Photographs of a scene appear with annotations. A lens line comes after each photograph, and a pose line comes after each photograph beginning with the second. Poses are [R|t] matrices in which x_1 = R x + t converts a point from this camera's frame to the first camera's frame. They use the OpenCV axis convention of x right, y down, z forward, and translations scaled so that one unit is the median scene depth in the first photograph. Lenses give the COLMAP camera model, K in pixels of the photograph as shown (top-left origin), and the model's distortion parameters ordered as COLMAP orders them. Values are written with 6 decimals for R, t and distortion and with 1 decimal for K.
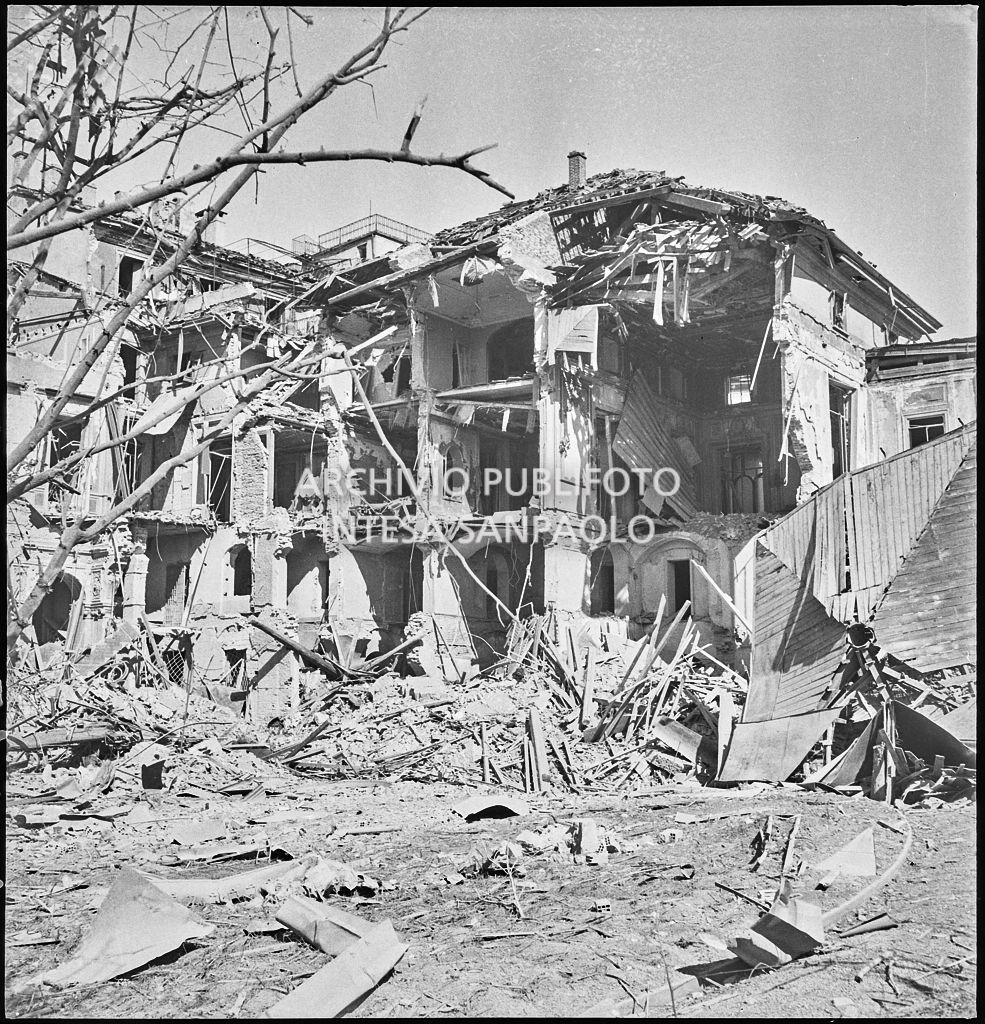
lens RADIAL K [[1294.4, 0, 495.1], [0, 1294.4, 513.9], [0, 0, 1]] dist [0.050887, -0.197361]
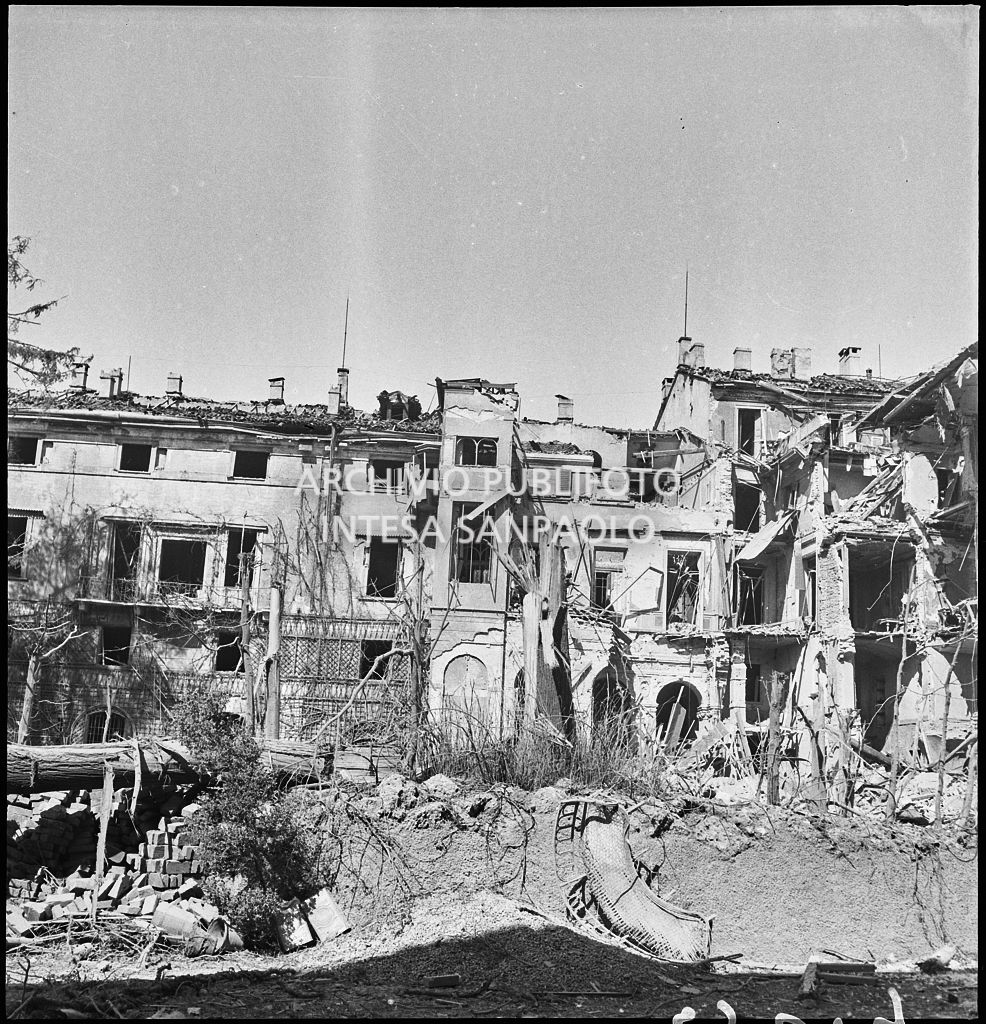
lens RADIAL K [[1294.4, 0, 495.6], [0, 1294.4, 513.9], [0, 0, 1]] dist [0.050887, -0.197361]
pose [[0.710096, -0.118213, -0.694111, 0.394509], [0.052443, 0.991947, -0.115286, 0.020880], [0.702149, 0.045463, 0.710577, 0.015715]]
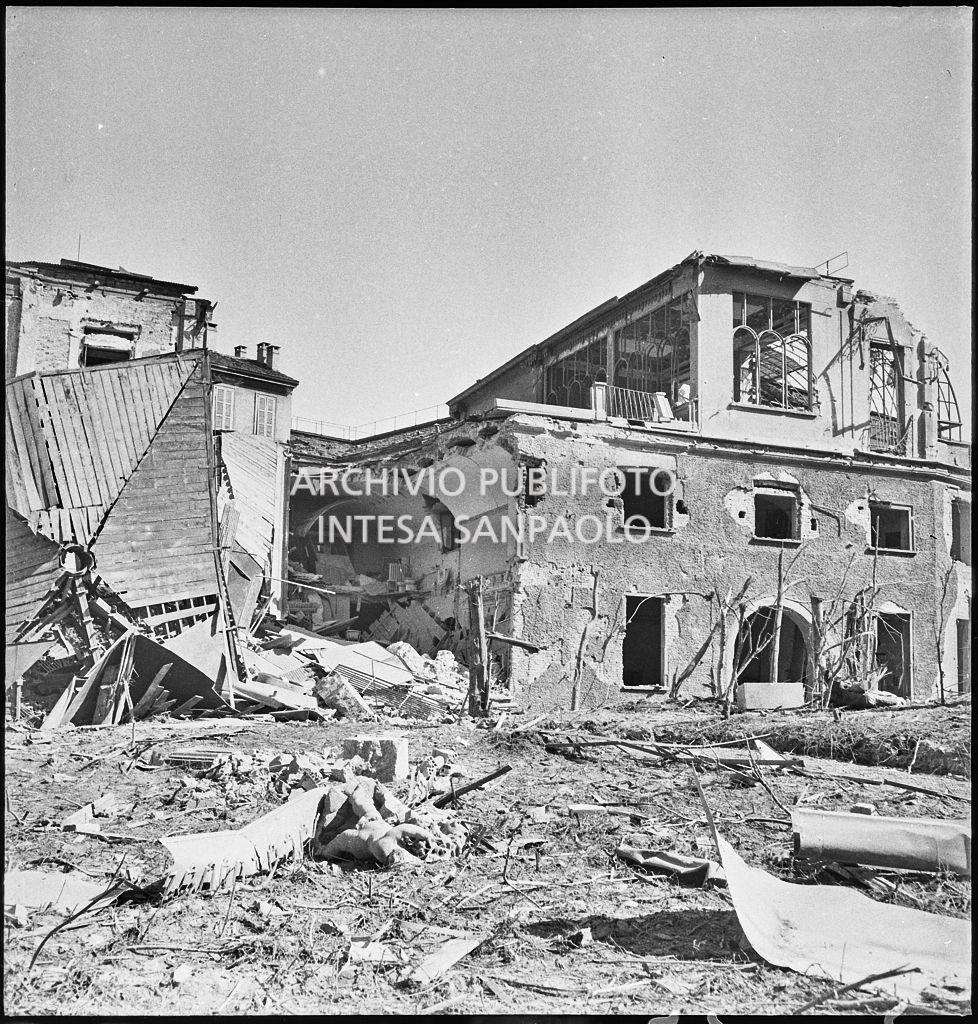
lens RADIAL K [[1294.4, 0, 491.6], [0, 1294.4, 513.9], [0, 0, 1]] dist [0.050887, -0.197361]
pose [[0.540526, 0.142781, 0.829123, -0.174525], [-0.150883, 0.985968, -0.071426, 0.050670], [-0.827687, -0.086493, 0.554485, 0.180546]]
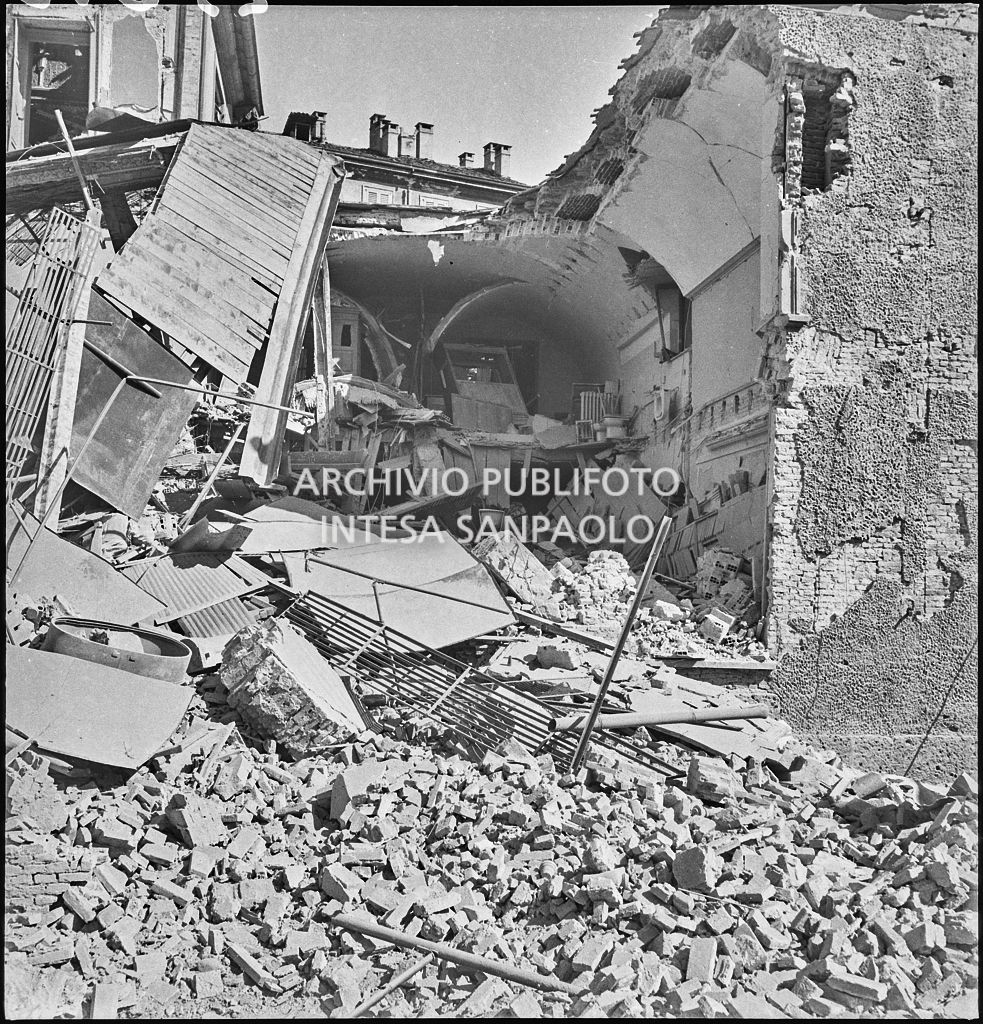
lens RADIAL K [[1294.4, 0, 494.1], [0, 1294.4, 513.9], [0, 0, 1]] dist [0.050887, -0.197361]
pose [[0.731849, 0.058692, 0.678935, 0.189962], [-0.126294, 0.990707, 0.050493, 0.057620], [-0.669662, -0.122699, 0.732460, 0.390116]]
